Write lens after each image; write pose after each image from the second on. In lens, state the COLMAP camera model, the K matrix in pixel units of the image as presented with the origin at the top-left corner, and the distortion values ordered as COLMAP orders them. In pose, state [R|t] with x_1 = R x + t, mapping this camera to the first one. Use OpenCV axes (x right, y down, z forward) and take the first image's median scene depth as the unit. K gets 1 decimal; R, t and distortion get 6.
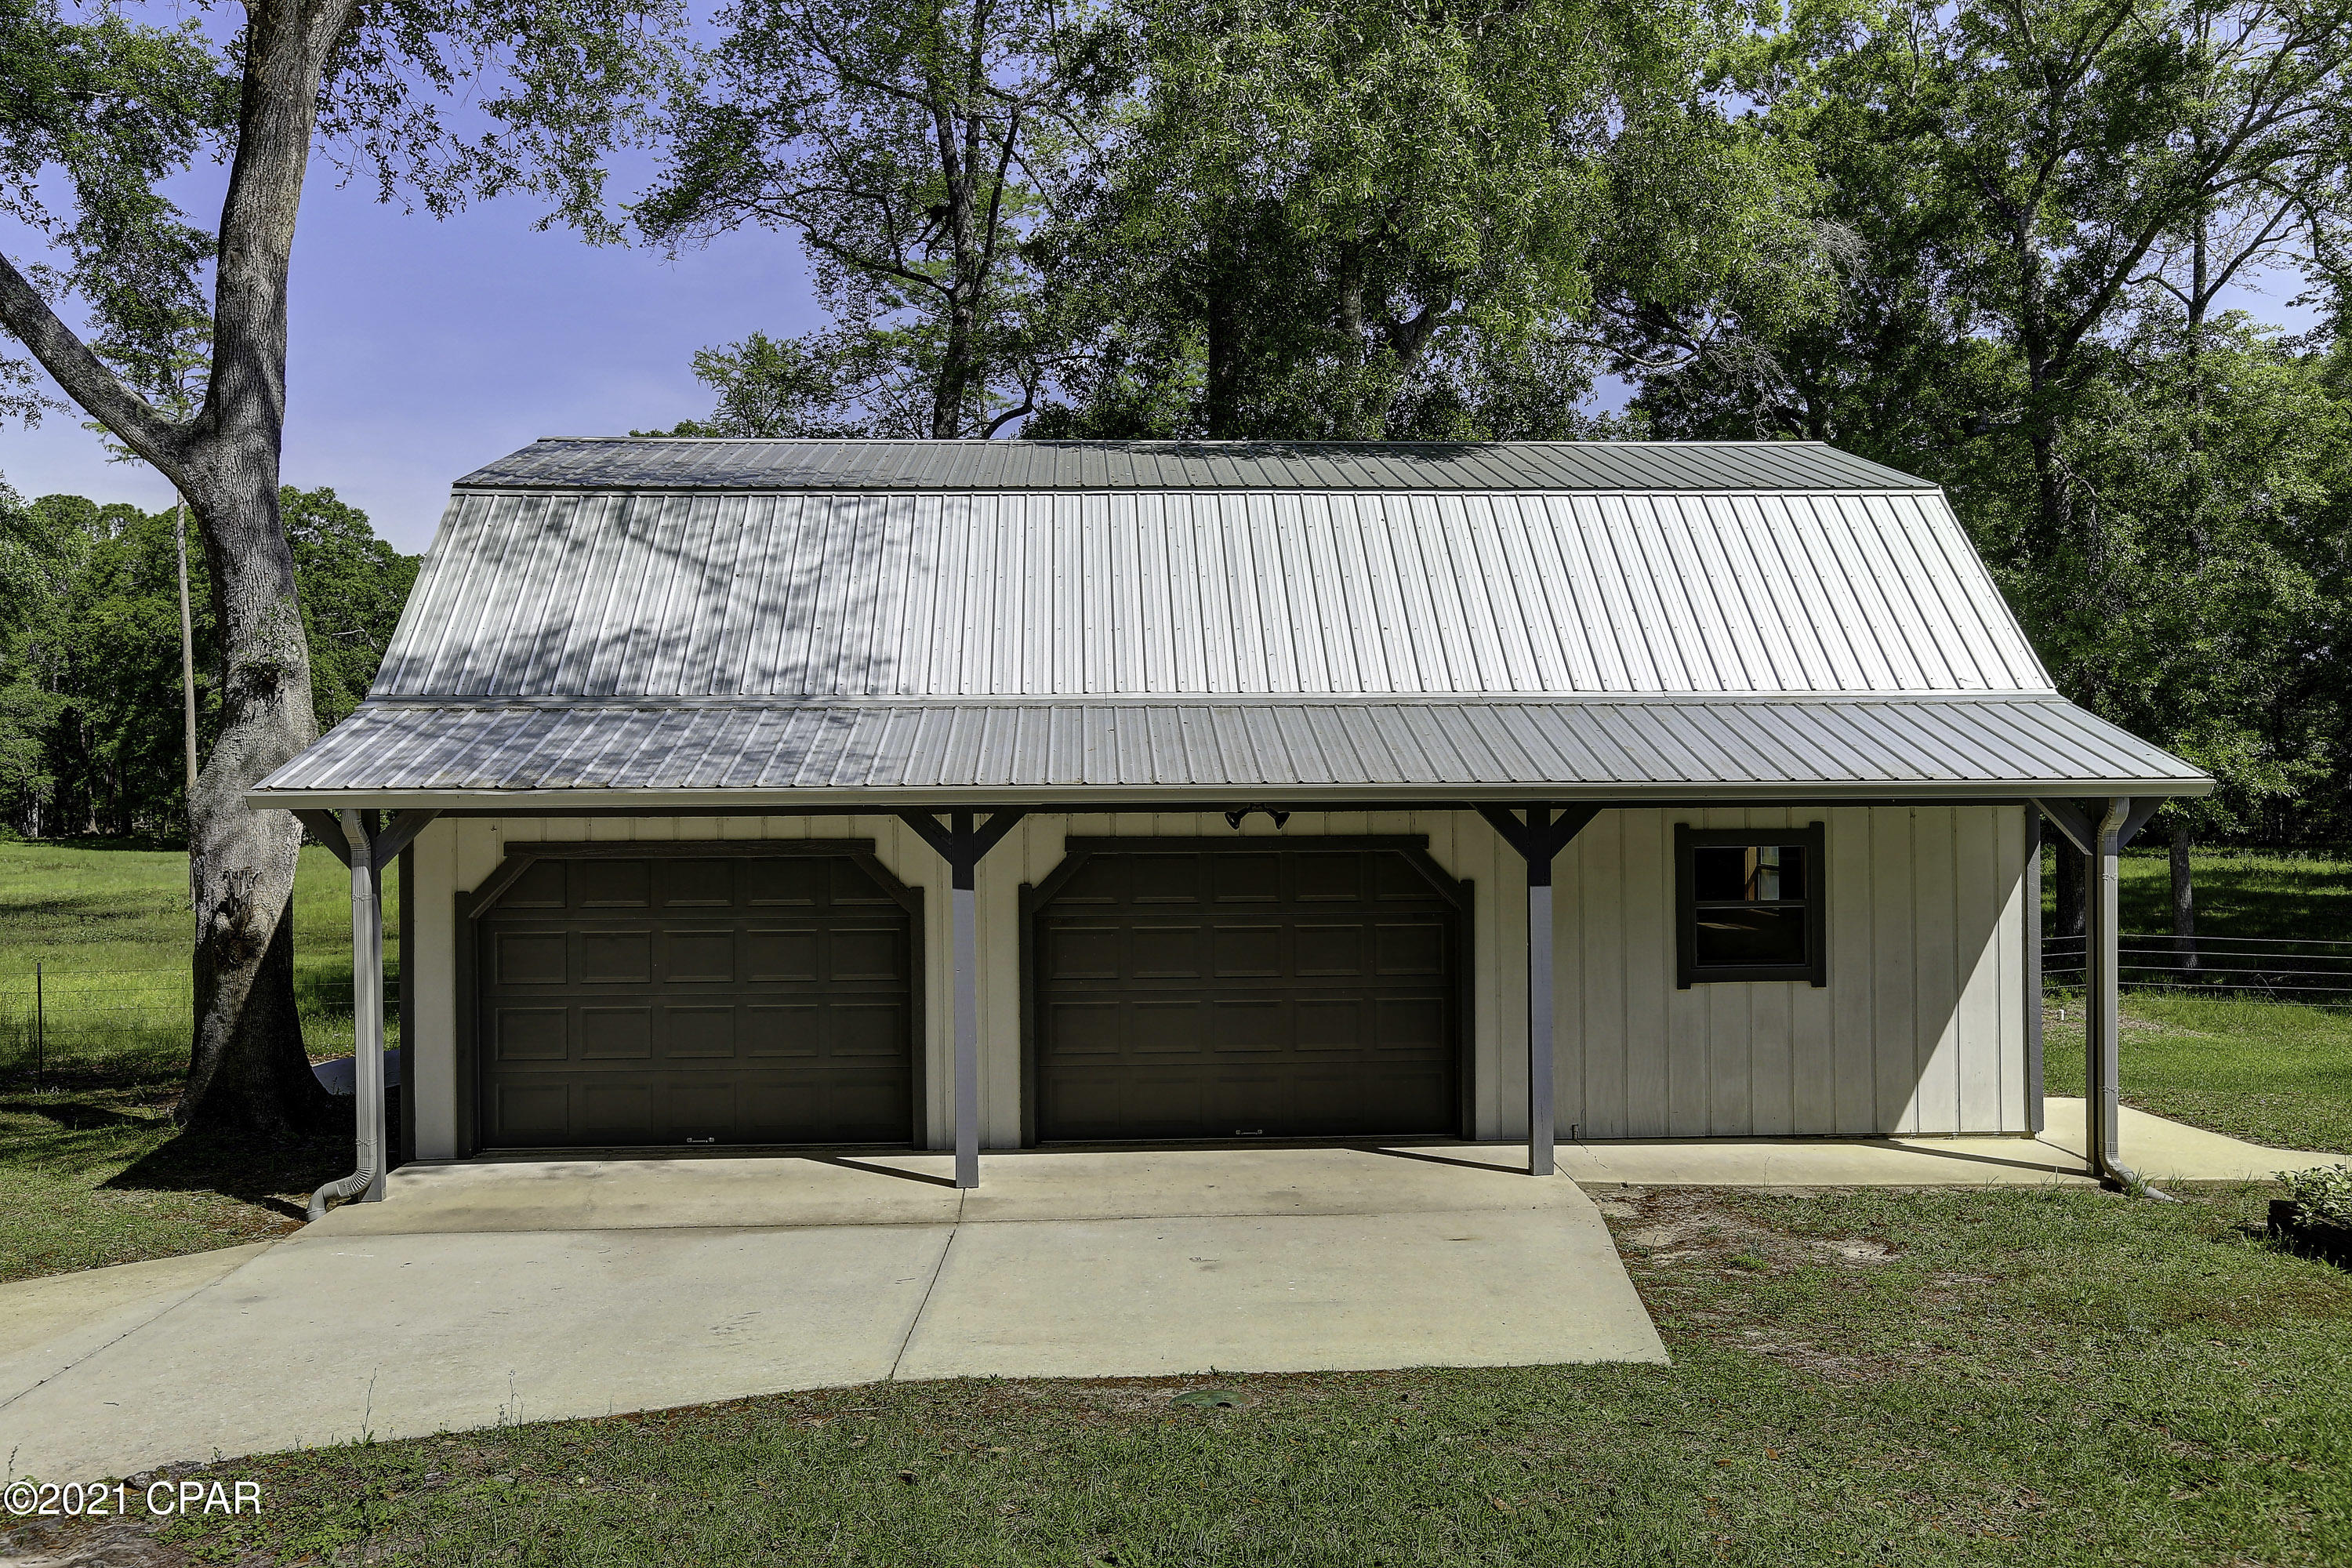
lens RADIAL K [[1803.4, 0, 1169.3], [0, 1803.4, 779.8], [0, 0, 1]] dist [0.005755, 0.001605]
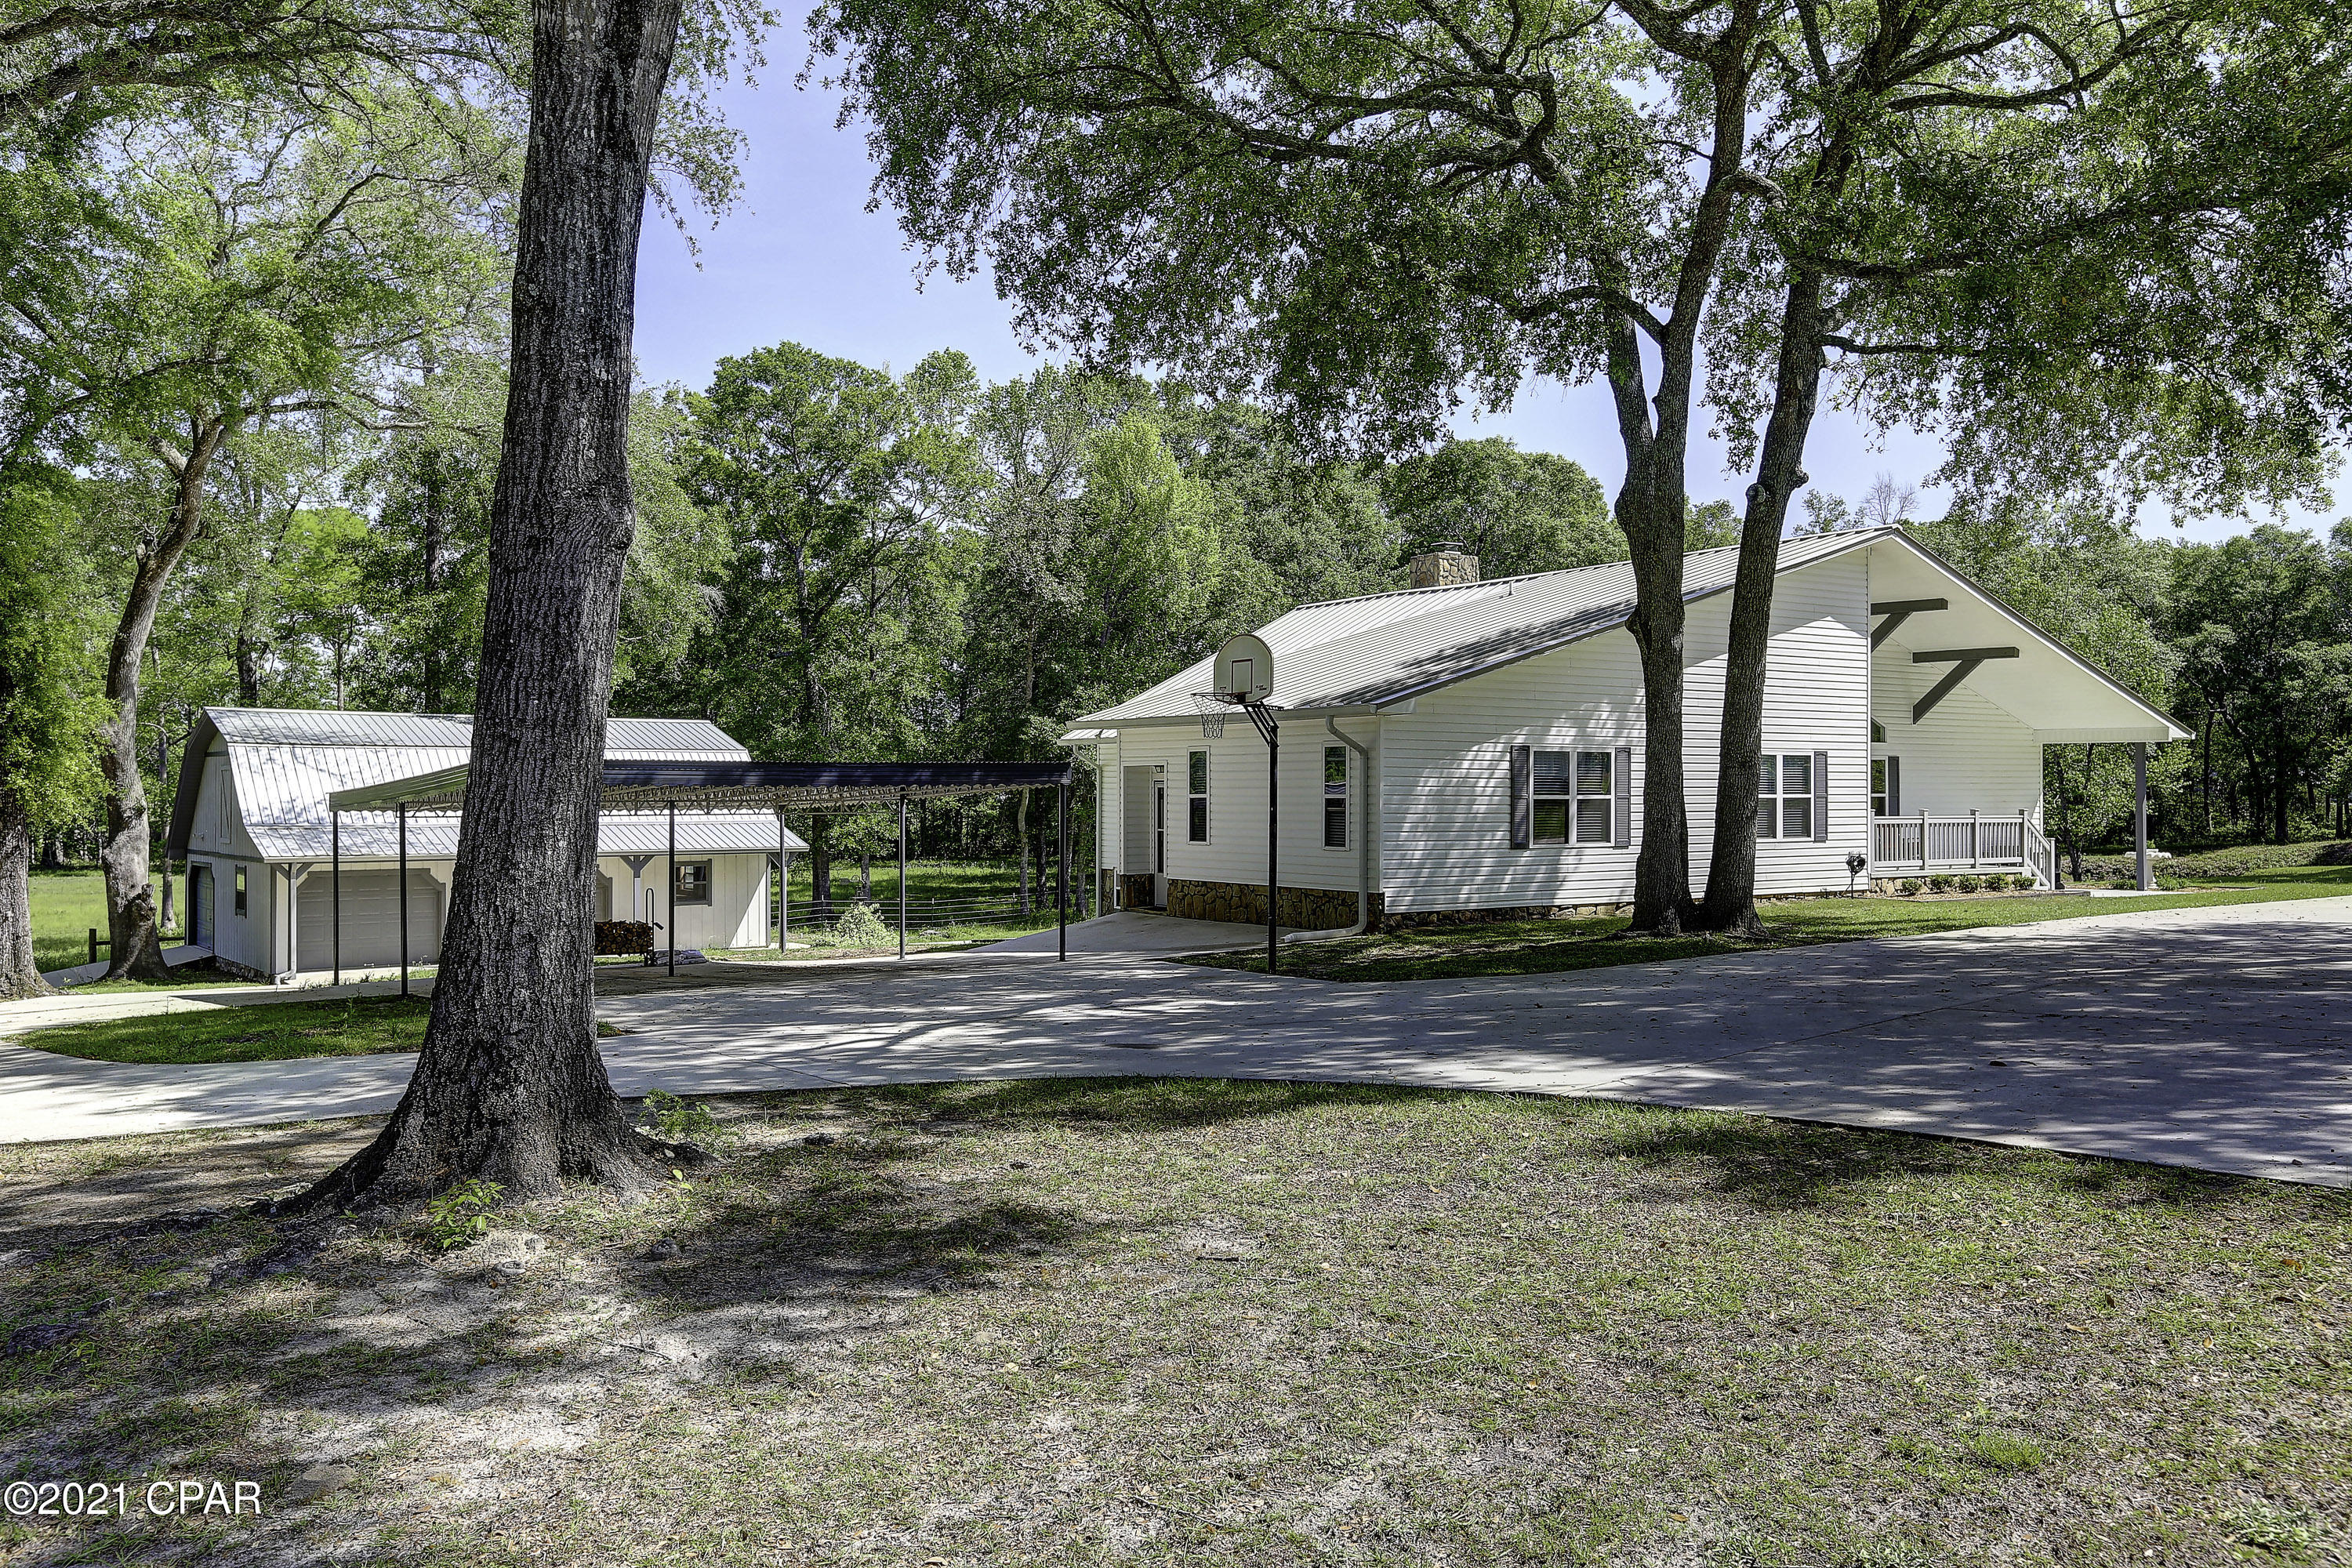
lens RADIAL K [[1803.4, 0, 1157.8], [0, 1803.4, 776.4], [0, 0, 1]] dist [0.005755, 0.001605]
pose [[0.821823, 0.009519, 0.569663, -0.773911], [-0.002814, 0.999916, -0.012649, -0.079846], [-0.569736, 0.008792, 0.821781, -1.994111]]
